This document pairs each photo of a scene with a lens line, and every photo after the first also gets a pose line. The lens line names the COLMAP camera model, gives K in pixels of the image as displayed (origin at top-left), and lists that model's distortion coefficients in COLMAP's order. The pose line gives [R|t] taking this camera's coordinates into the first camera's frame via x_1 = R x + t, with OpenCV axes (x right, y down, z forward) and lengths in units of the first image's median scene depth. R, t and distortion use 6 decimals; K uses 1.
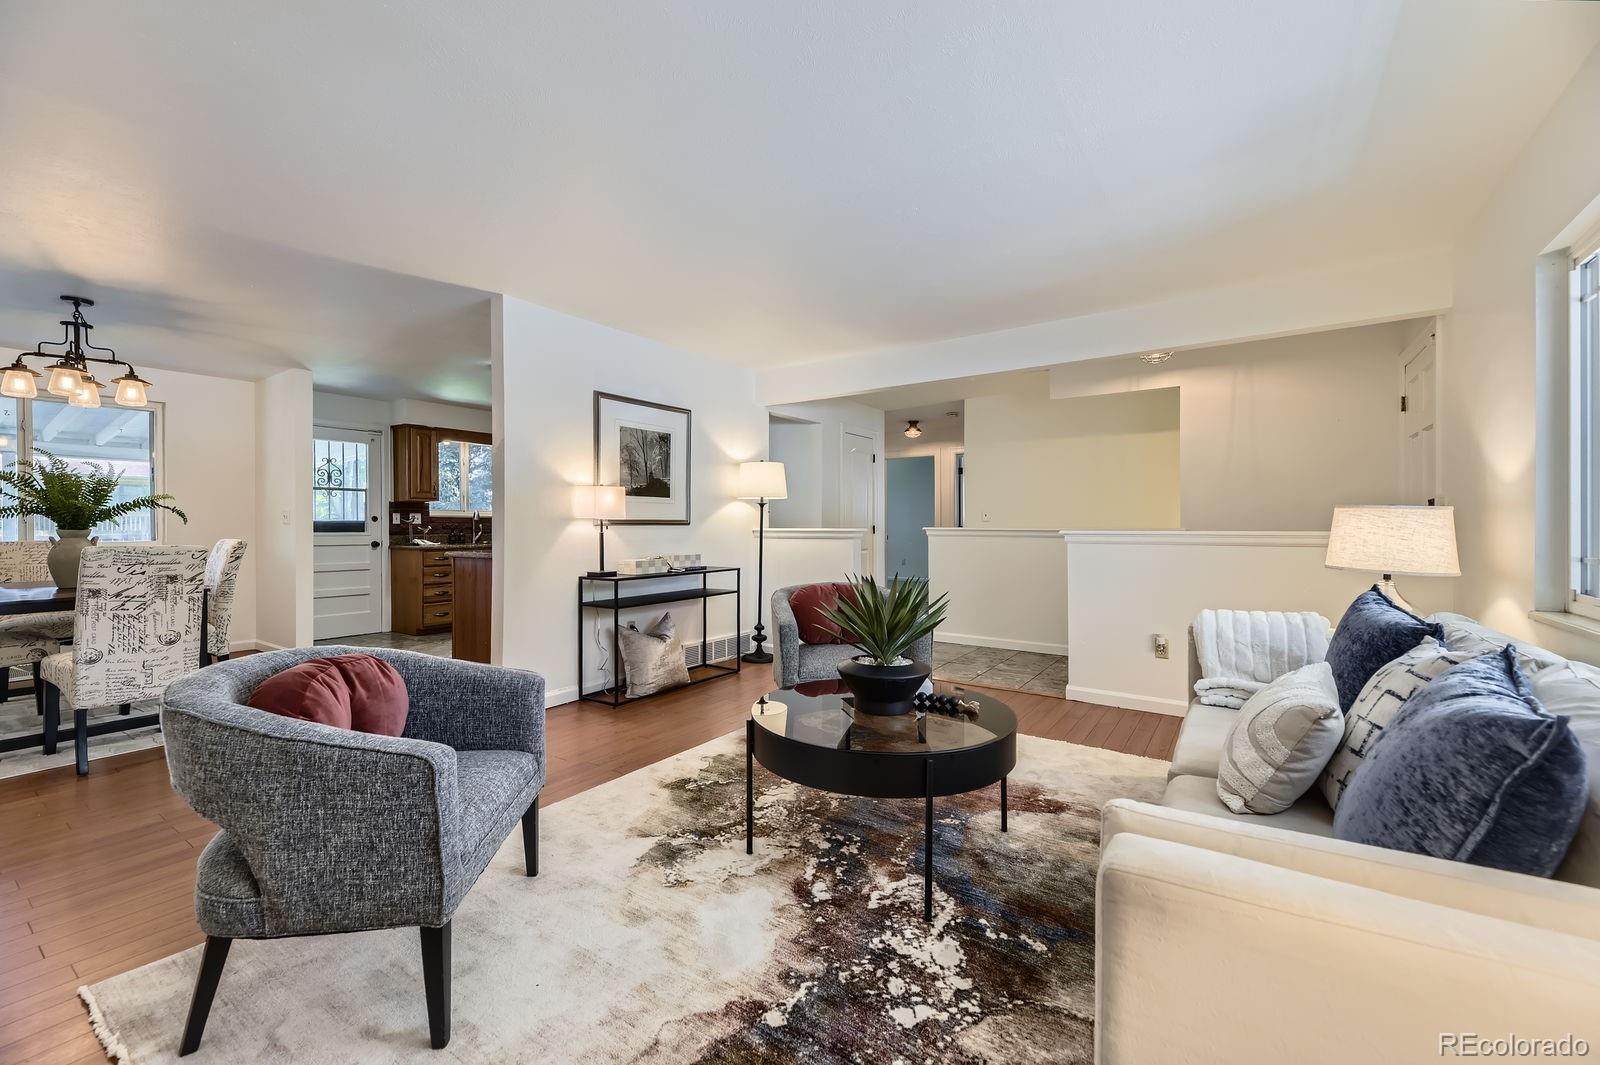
lens RADIAL K [[655.9, 0, 804.3], [0, 655.9, 526.0], [0, 0, 1]] dist [0.005638, -0.000540]
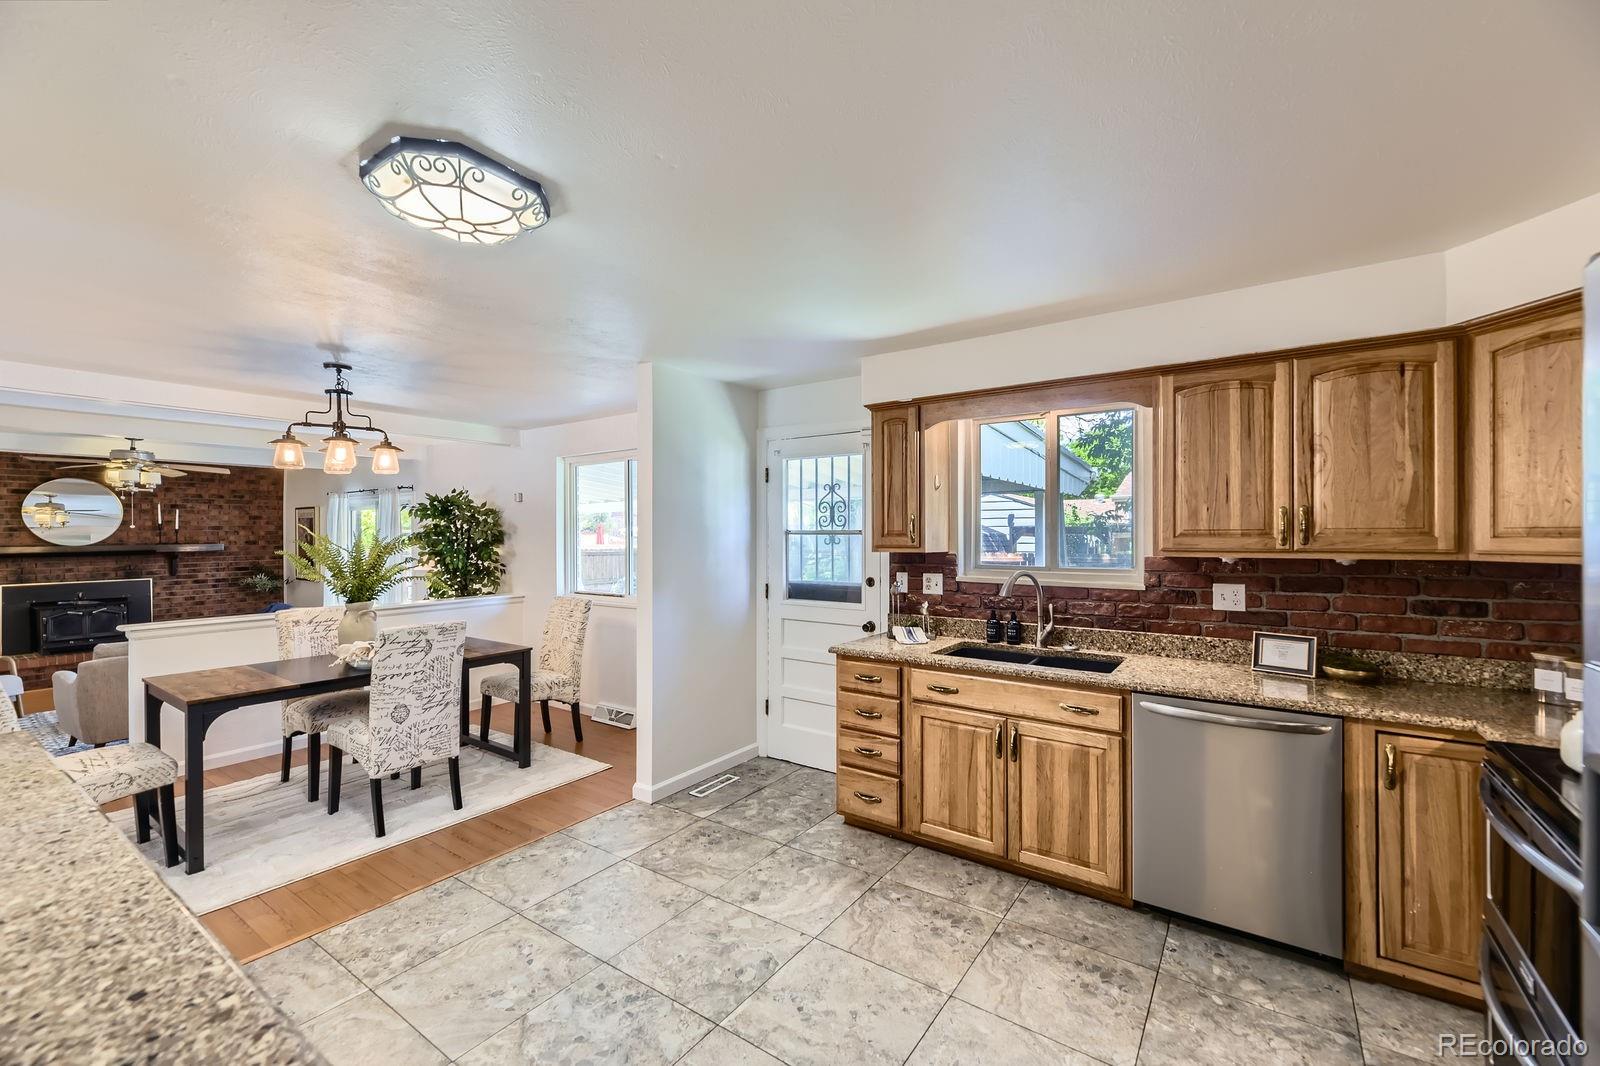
lens RADIAL K [[659.3, 0, 814.6], [0, 659.3, 531.1], [0, 0, 1]] dist [-0.003534, -0.000965]
pose [[0.005088, -0.001624, -0.999986, -0.098702], [0.003380, 0.999993, -0.001607, -0.070004], [0.999981, -0.003372, 0.005093, 1.211421]]
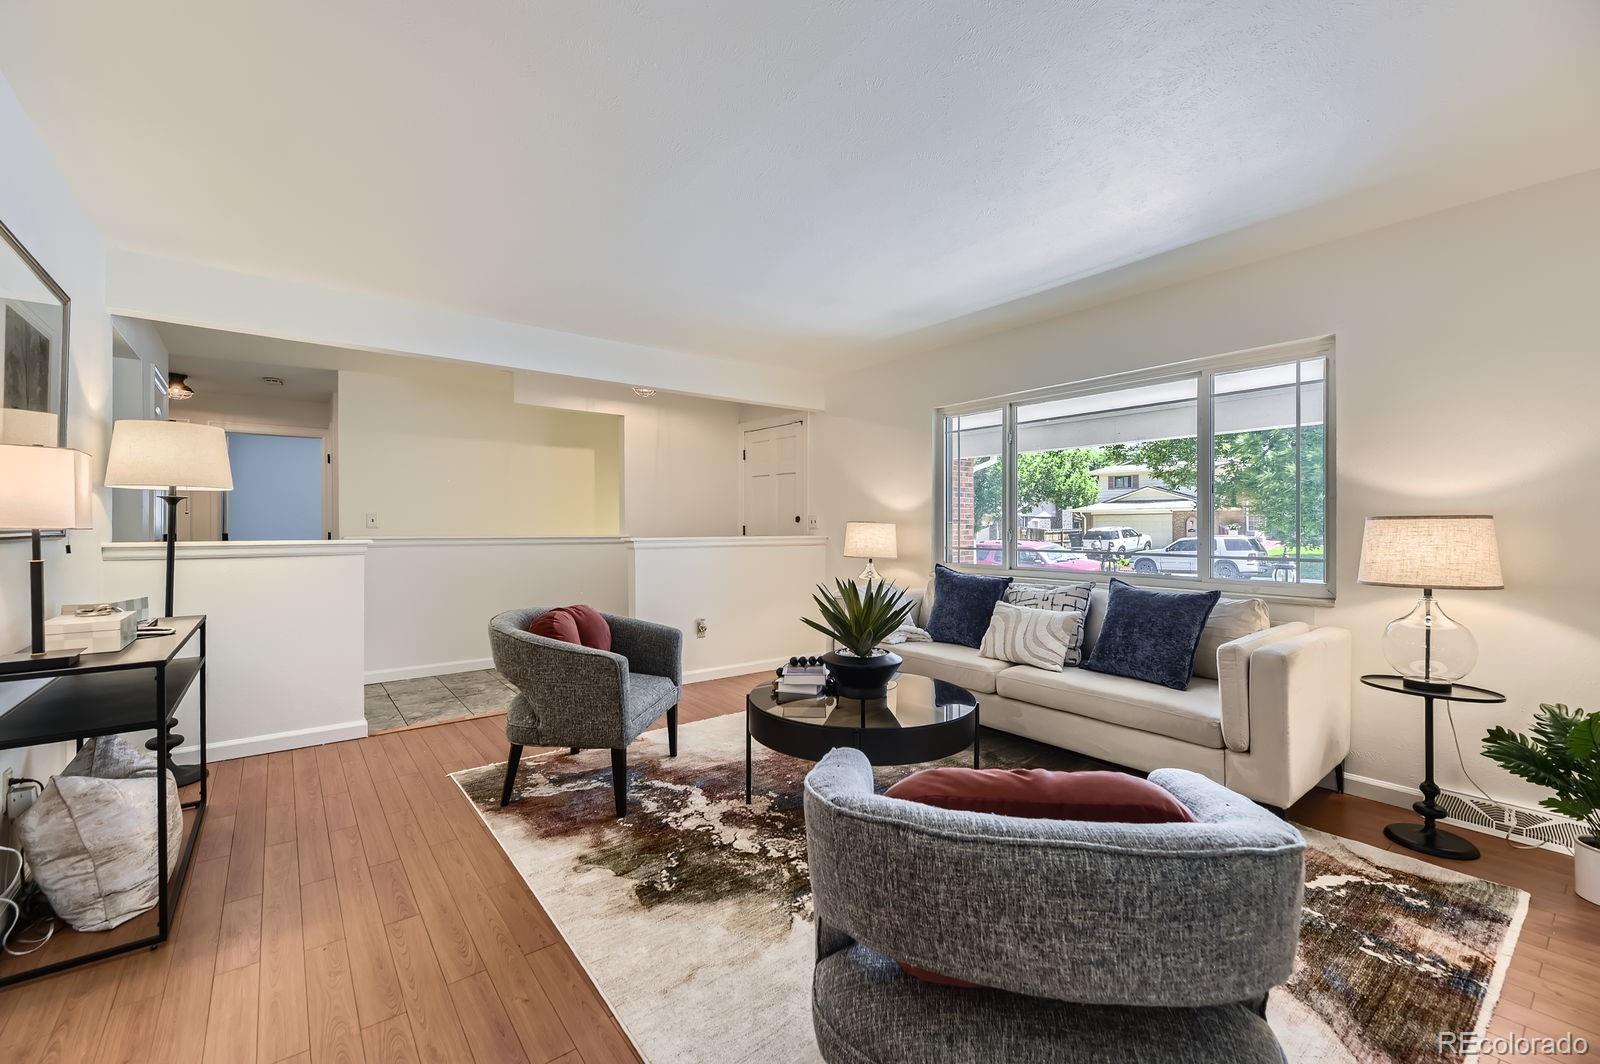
lens RADIAL K [[655.9, 0, 797.6], [0, 655.9, 525.9], [0, 0, 1]] dist [0.005638, -0.000540]
pose [[0.290950, 0.001958, 0.956736, -0.444777], [0.002164, 0.999994, -0.002705, -0.007890], [-0.956736, 0.002858, 0.290944, 0.331877]]
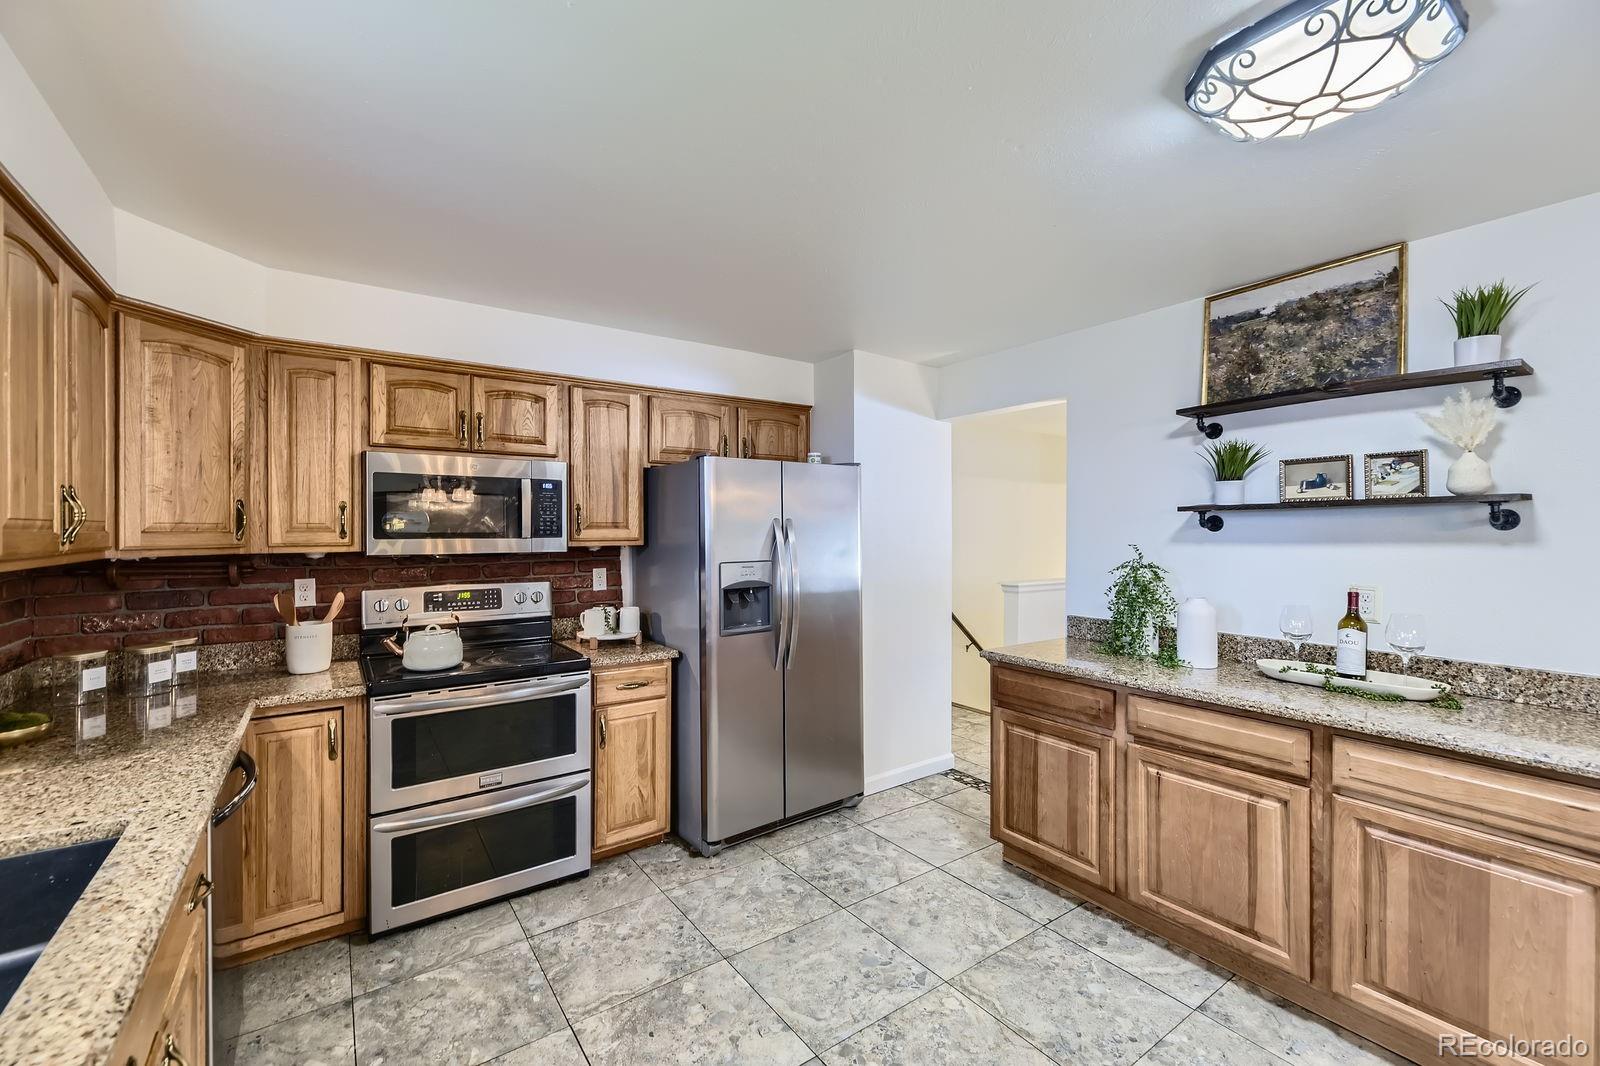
lens RADIAL K [[659.3, 0, 766.9], [0, 659.3, 531.3], [0, 0, 1]] dist [-0.003534, -0.000965]
pose [[0.355334, 0.000570, 0.934739, -0.746258], [-0.001901, 0.999998, 0.000113, -0.066535], [-0.934738, -0.001817, 0.355334, 1.142719]]
